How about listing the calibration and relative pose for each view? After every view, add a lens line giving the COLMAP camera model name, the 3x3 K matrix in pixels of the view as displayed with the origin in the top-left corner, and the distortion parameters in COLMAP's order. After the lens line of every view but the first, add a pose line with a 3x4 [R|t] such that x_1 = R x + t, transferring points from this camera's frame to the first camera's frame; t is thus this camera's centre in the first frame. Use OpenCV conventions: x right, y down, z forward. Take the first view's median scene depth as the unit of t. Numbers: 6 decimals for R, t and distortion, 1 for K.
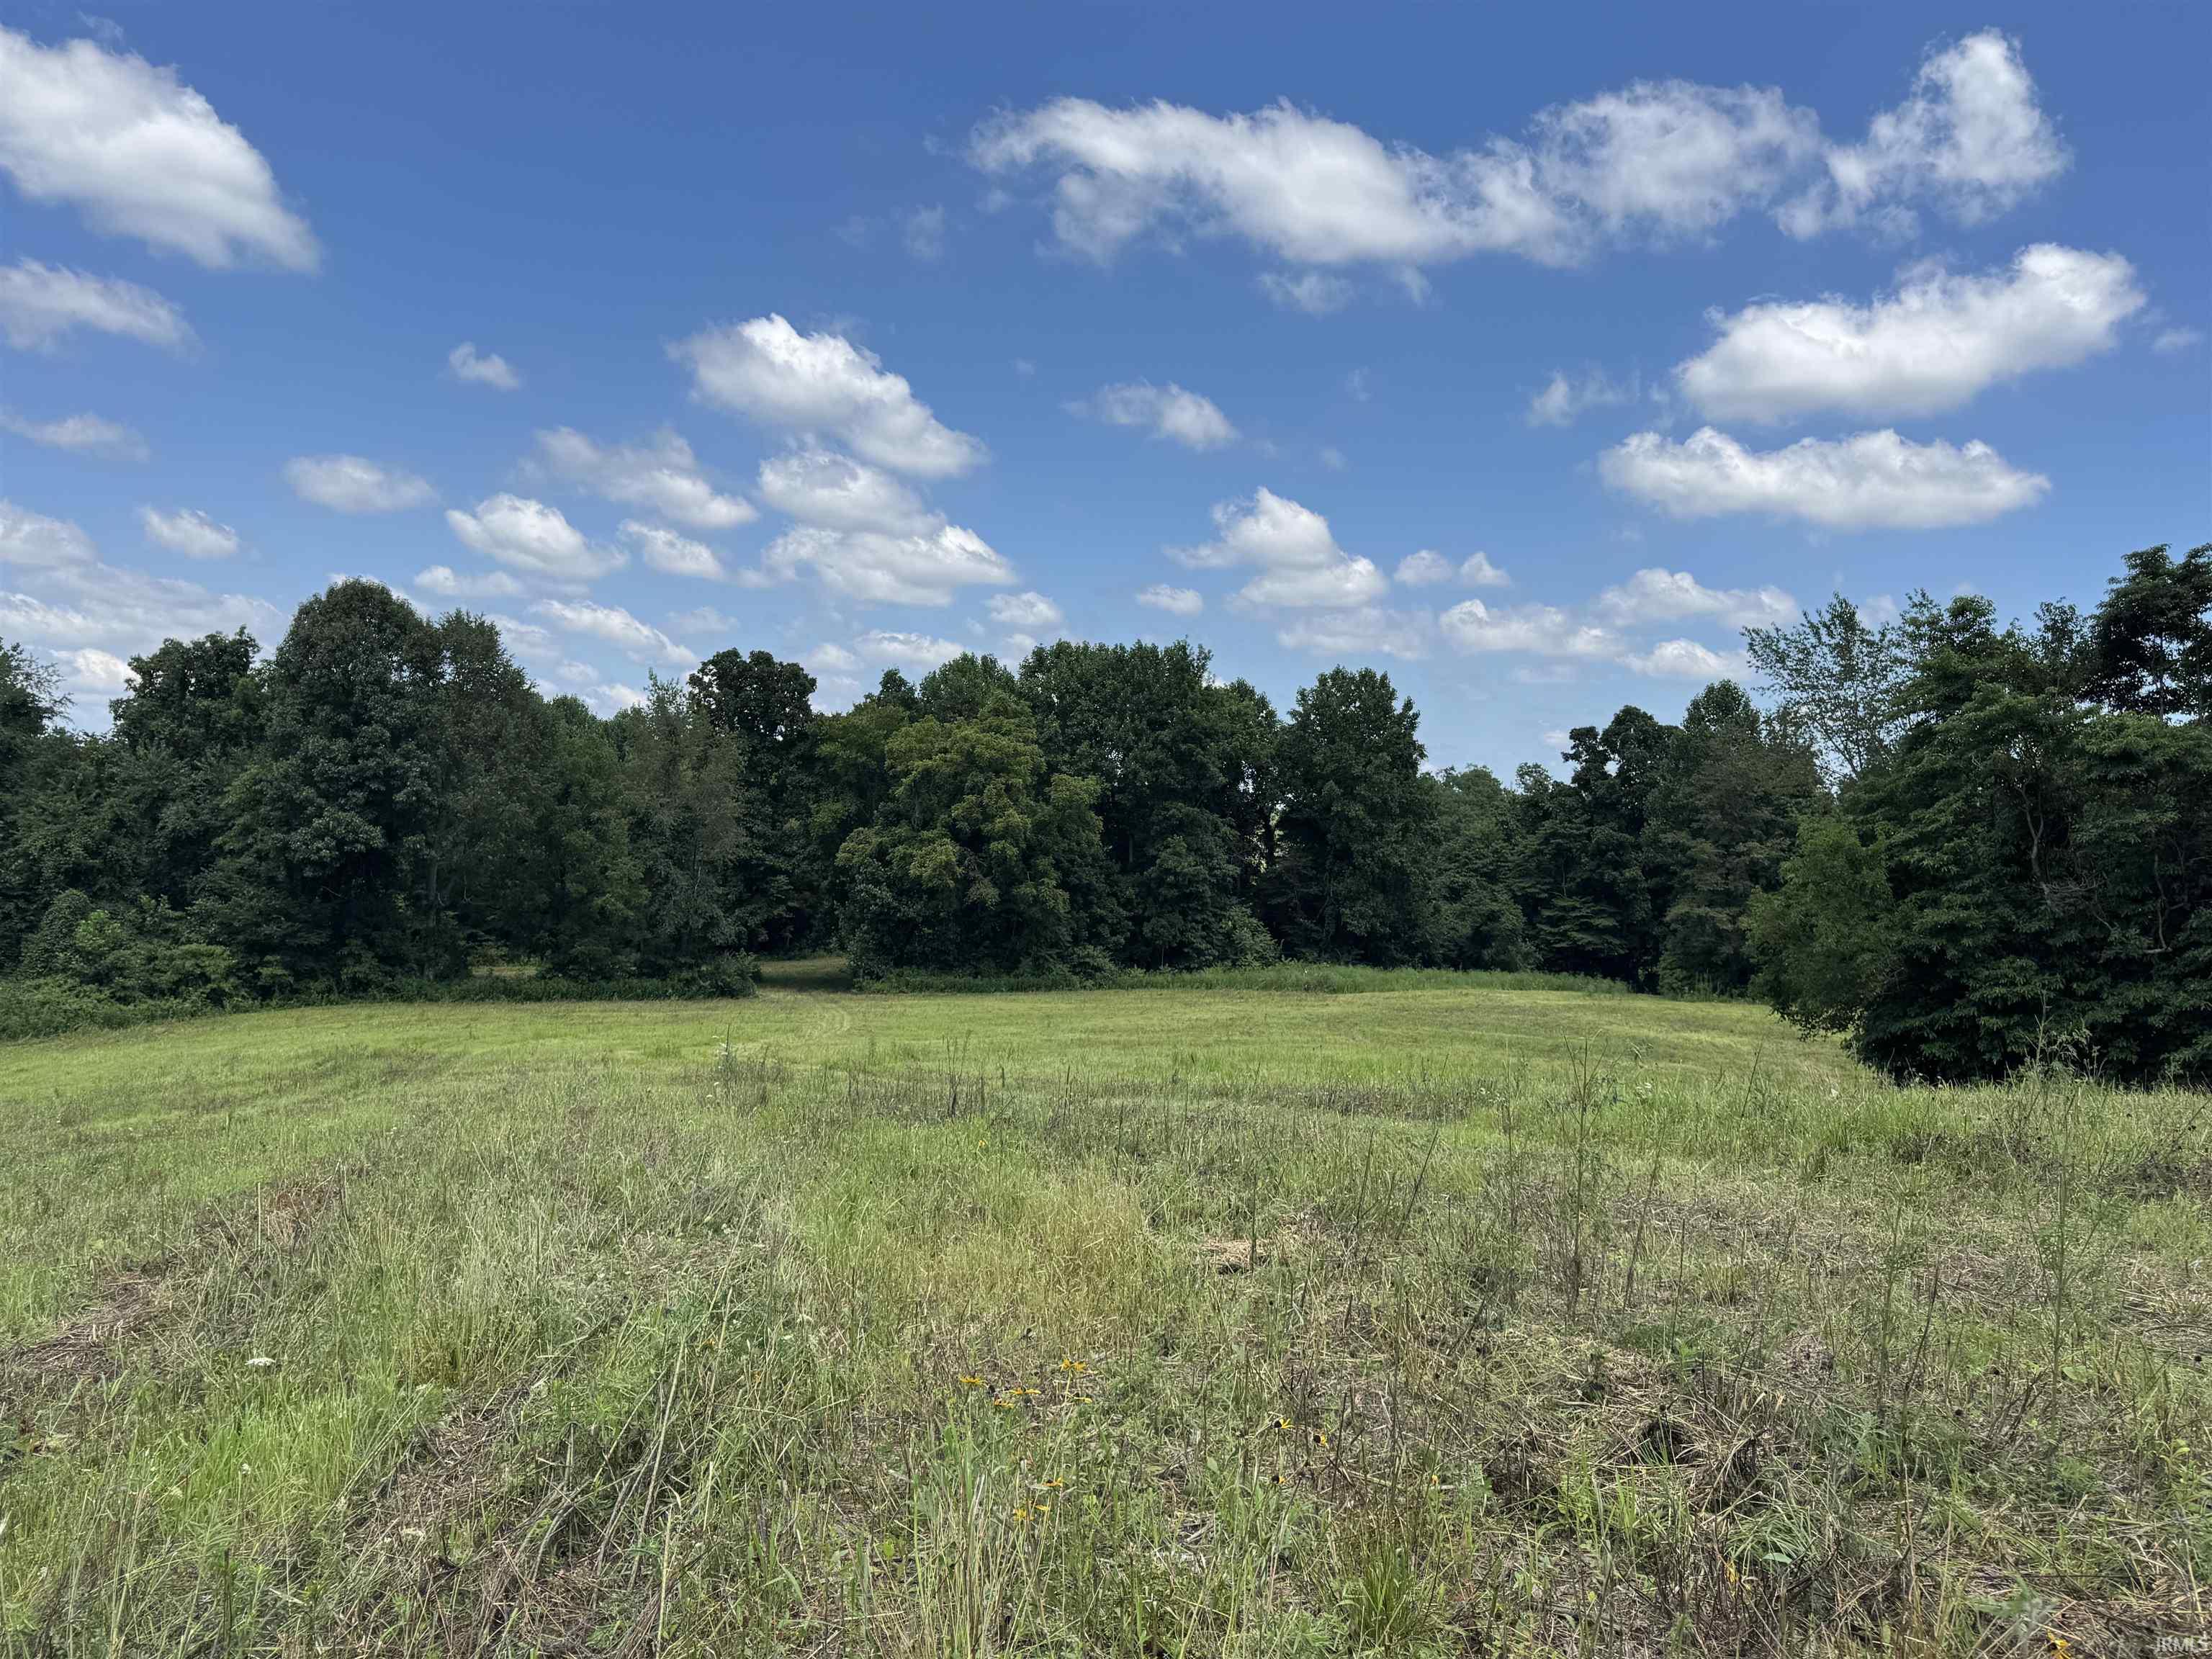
lens RADIAL K [[1690.1, 0, 1106.0], [0, 1690.1, 829.5], [0, 0, 1]] dist [0.160425, -0.266802]
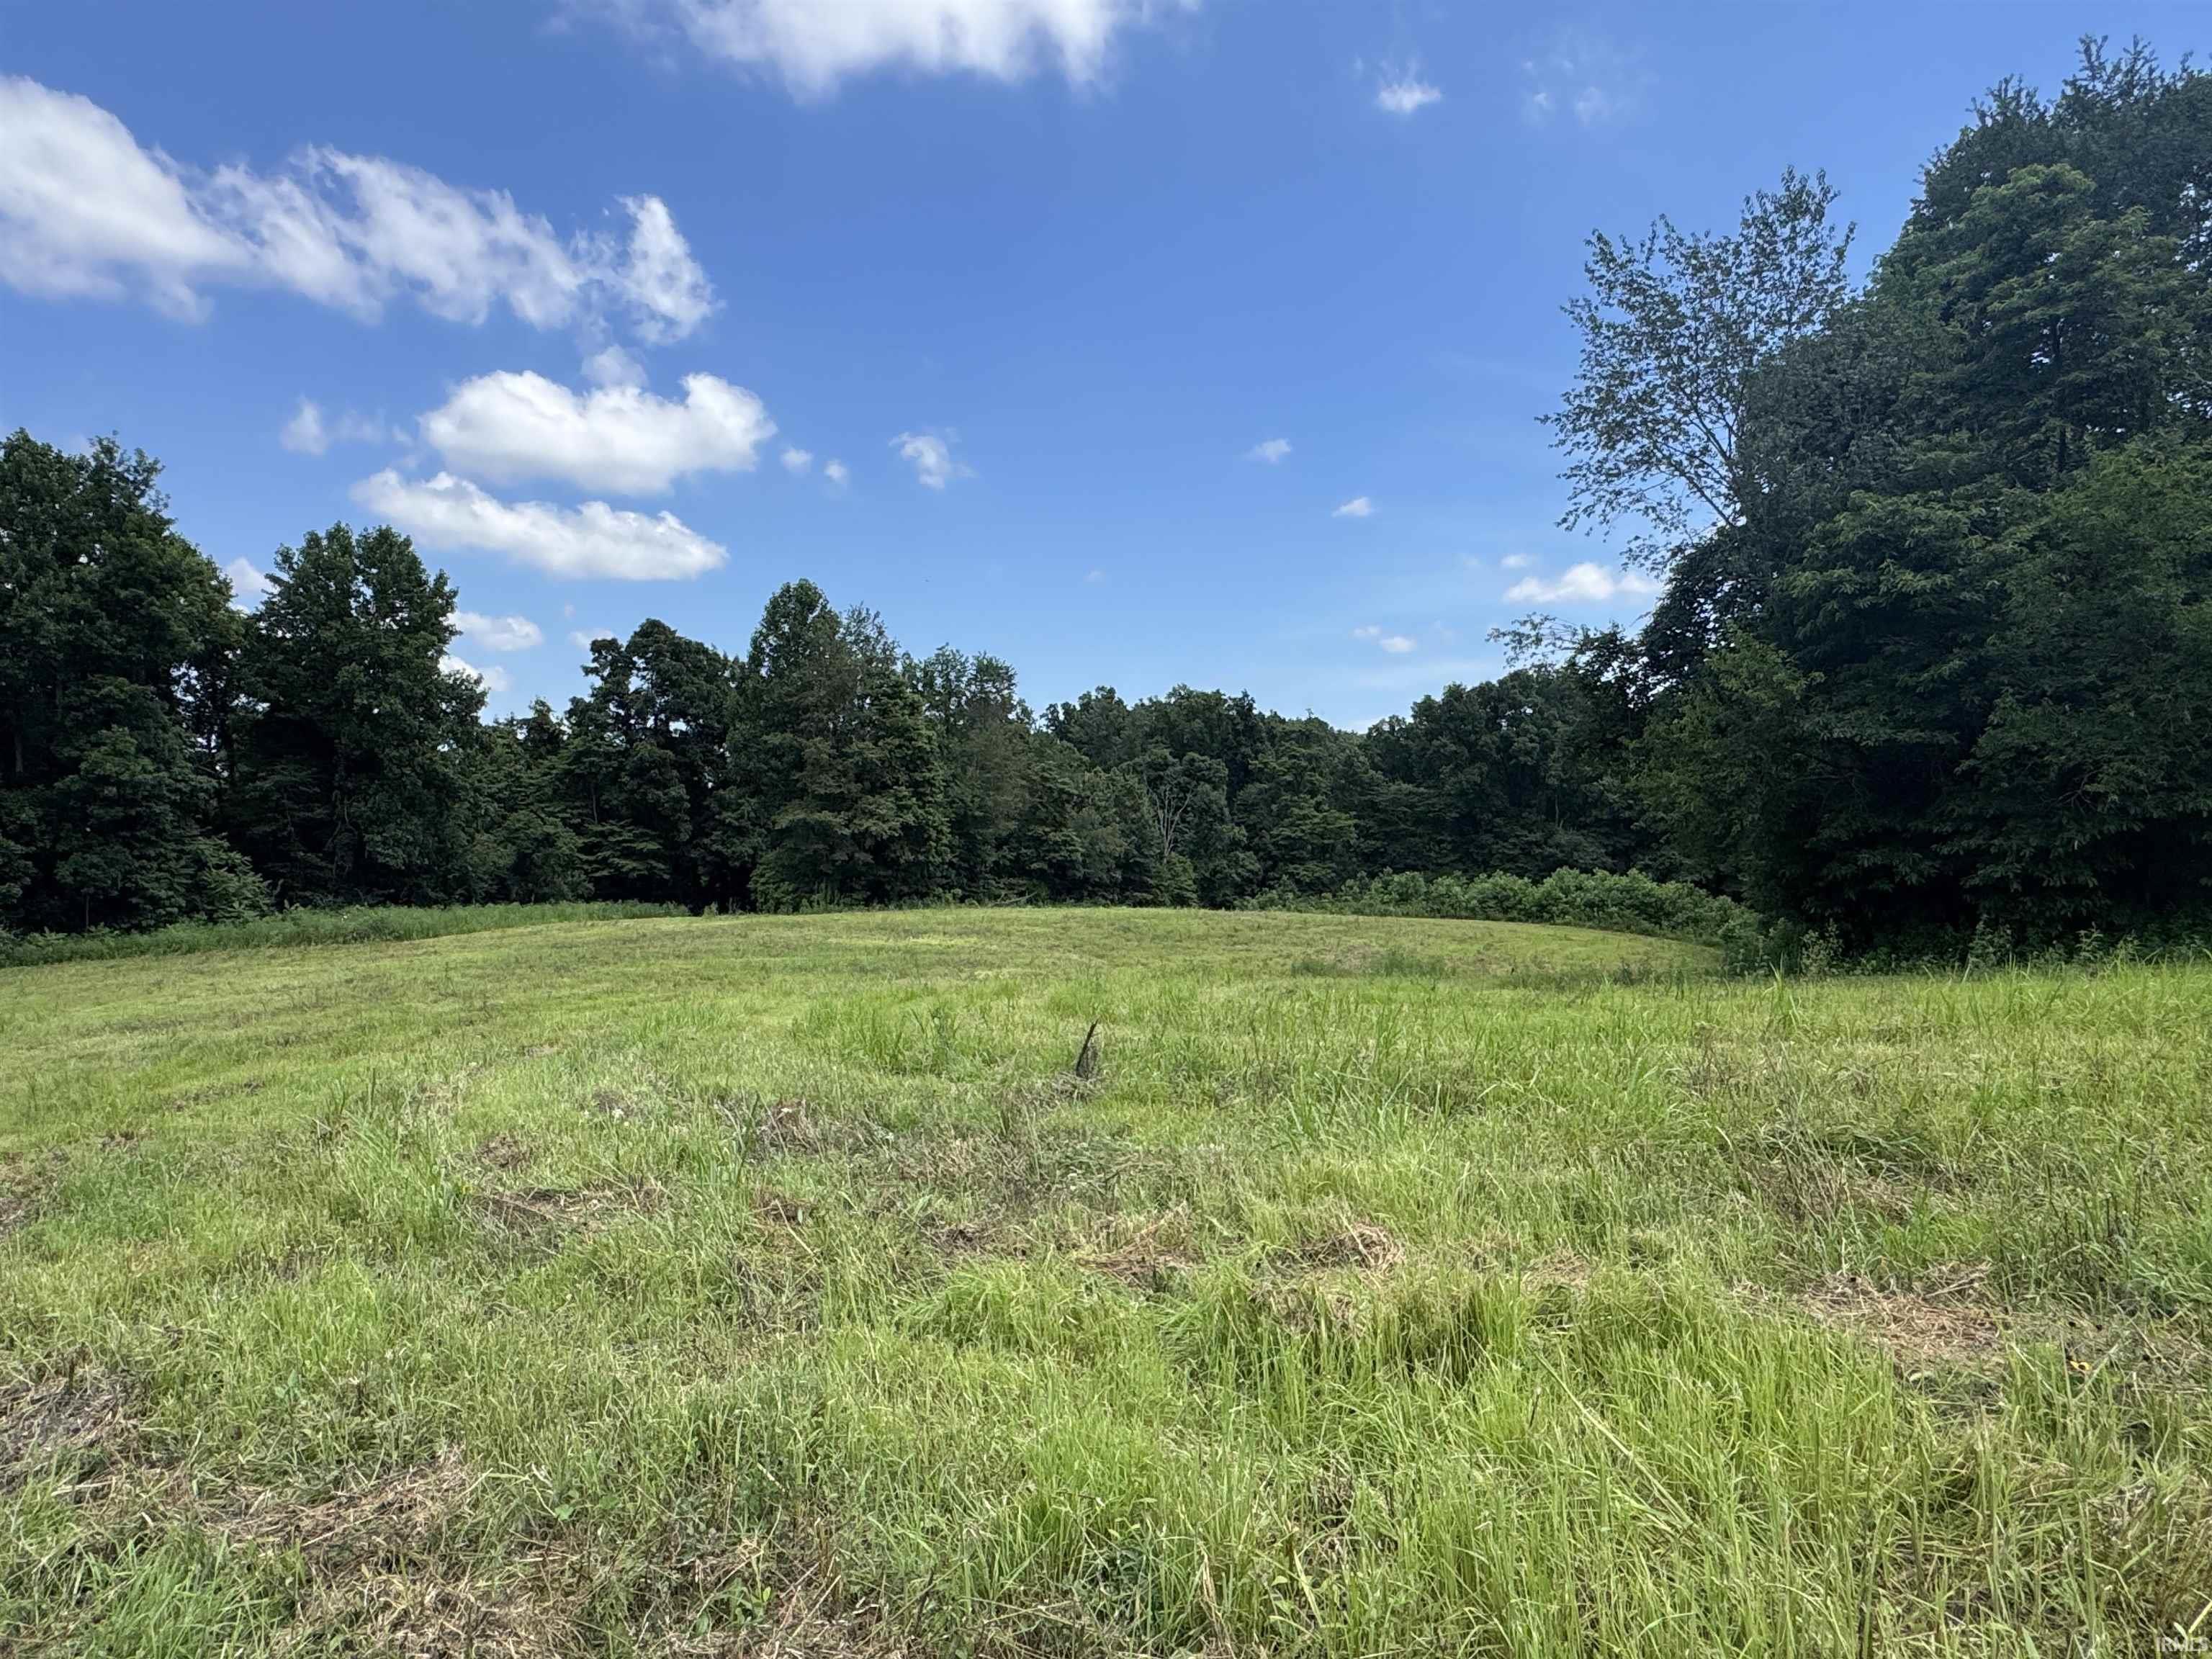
lens RADIAL K [[1366.0, 0, 1106.0], [0, 1366.0, 829.5], [0, 0, 1]] dist [0.003389, 0.000465]
pose [[0.709071, -0.030191, 0.704490, -0.060838], [0.021858, 0.999544, 0.020834, 0.040322], [-0.704798, 0.000626, 0.709408, 0.344510]]
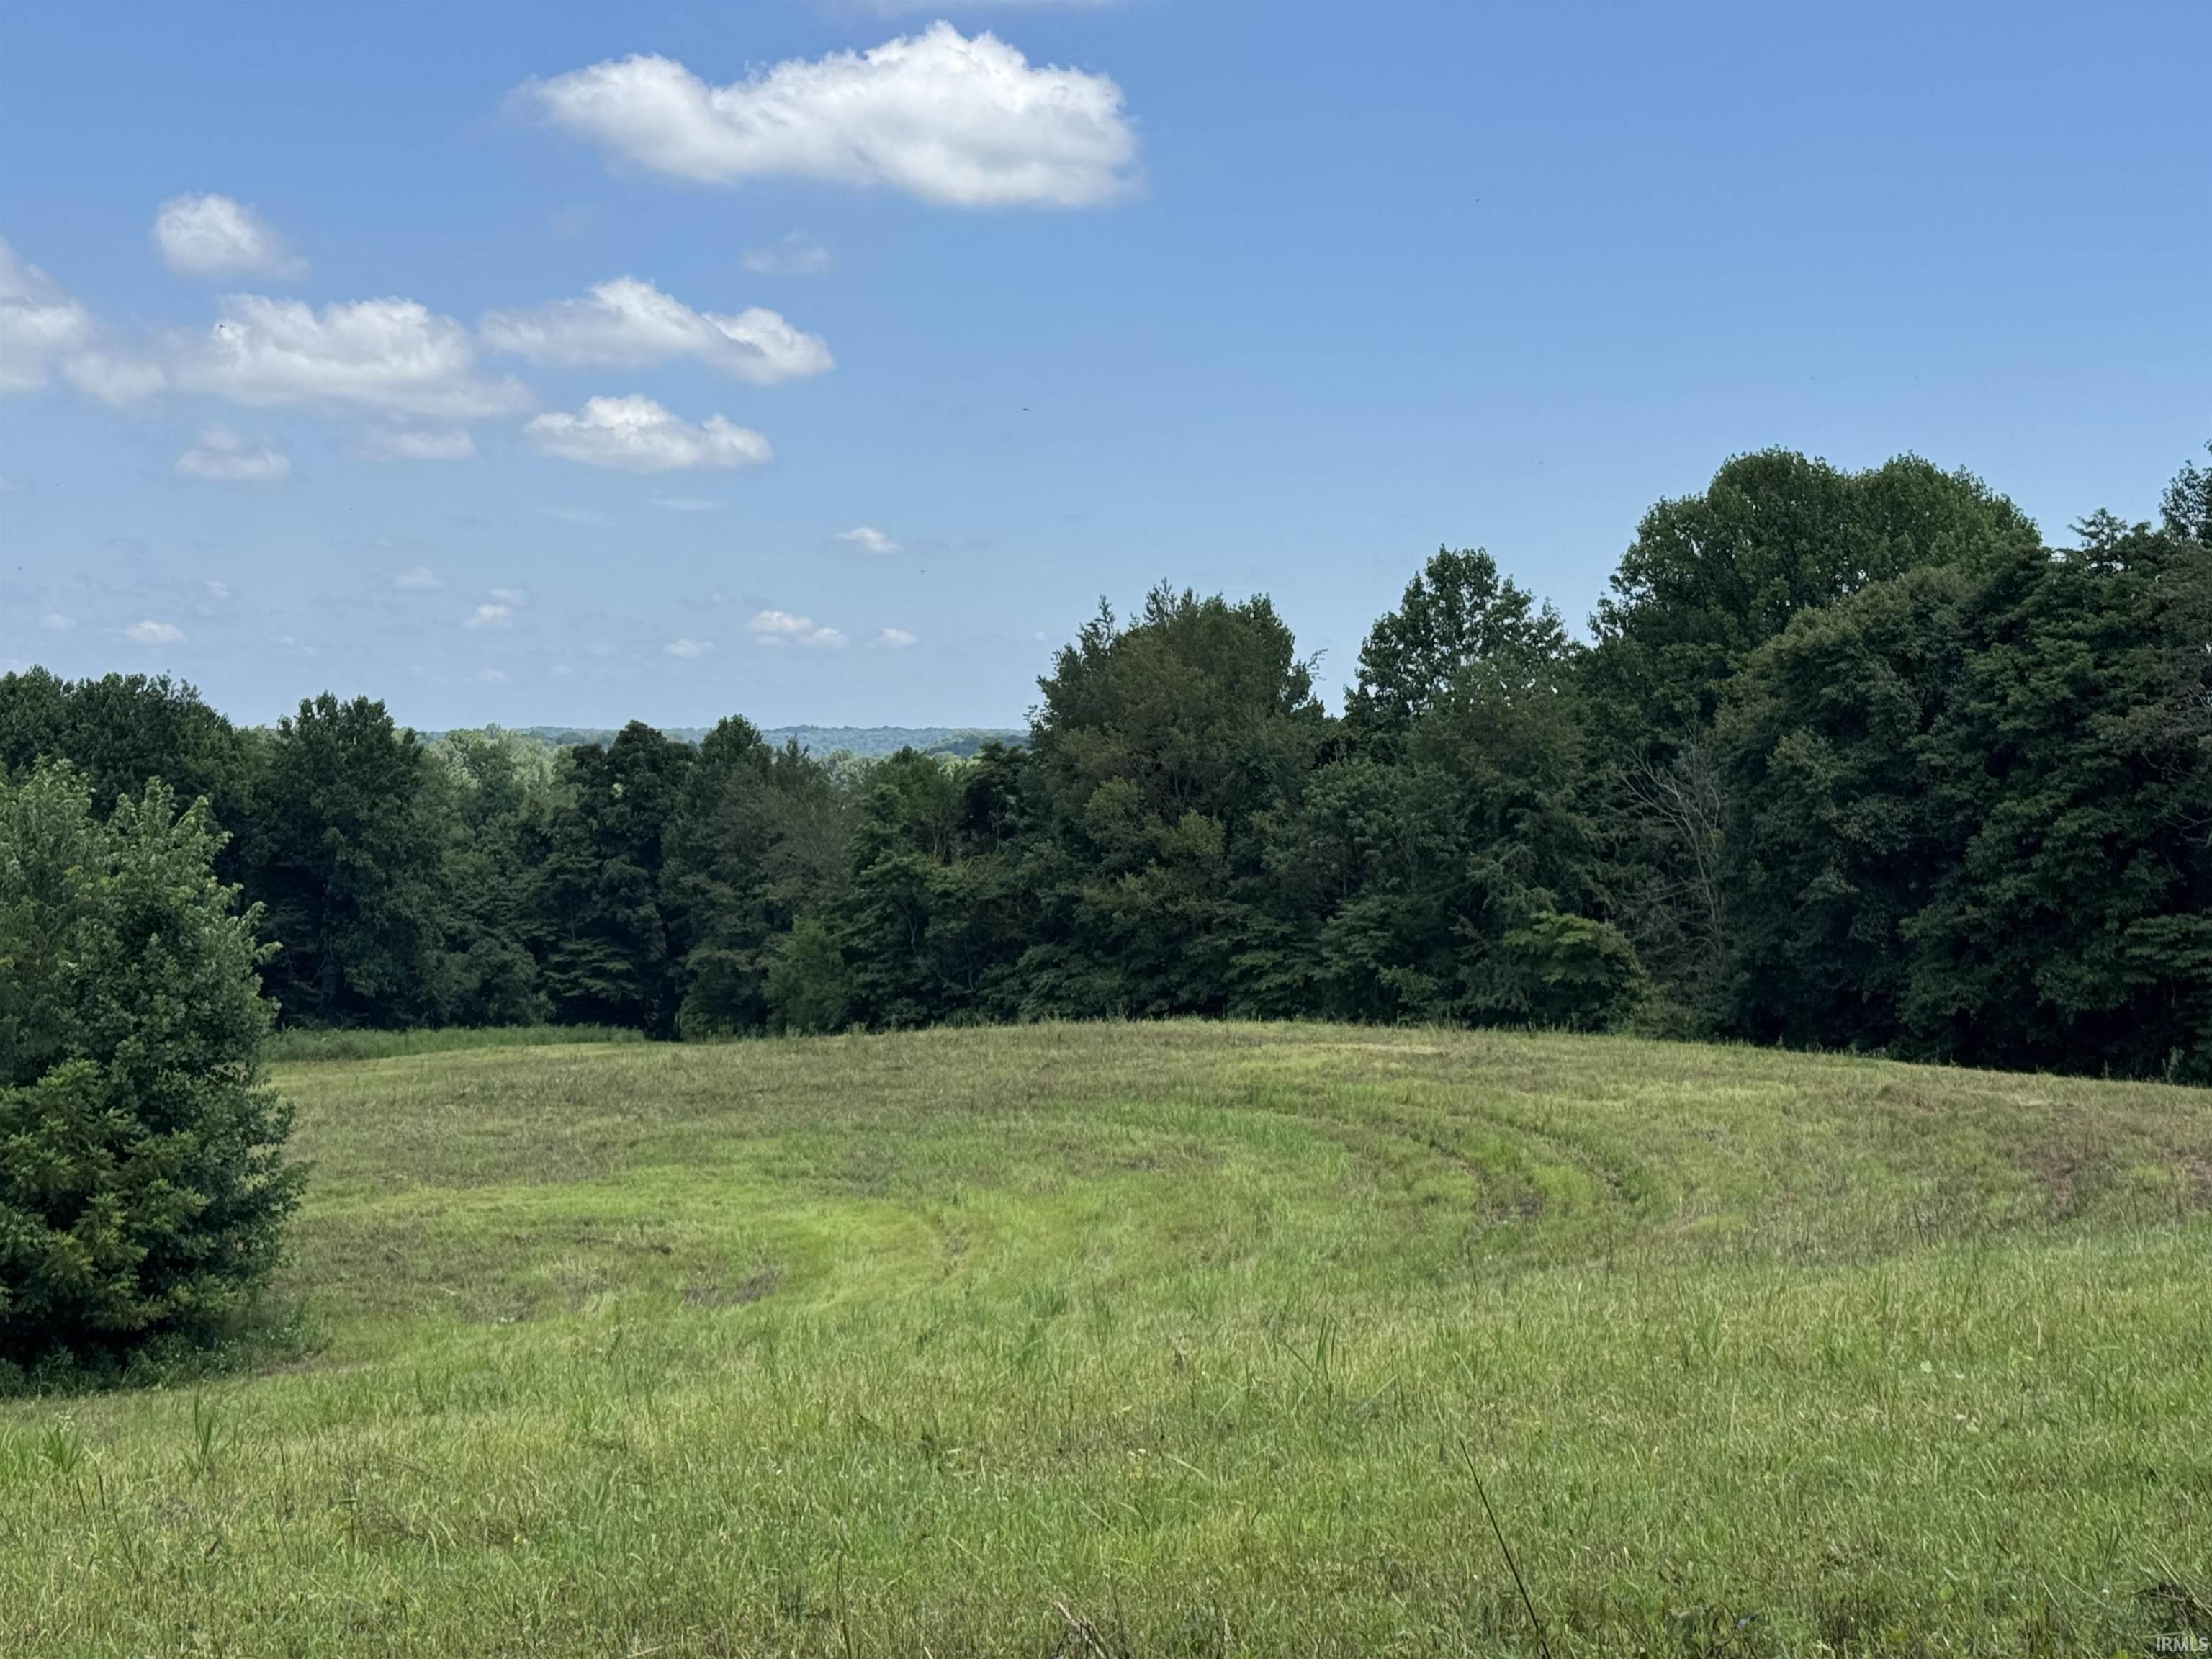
lens RADIAL K [[3509.4, 0, 1106.0], [0, 3509.4, 829.5], [0, 0, 1]] dist [0.179605, 0.052195]
pose [[0.897520, -0.029482, 0.439987, -0.336154], [0.018367, 0.999396, 0.029500, -0.077623], [-0.440591, -0.018396, 0.897519, -0.895064]]
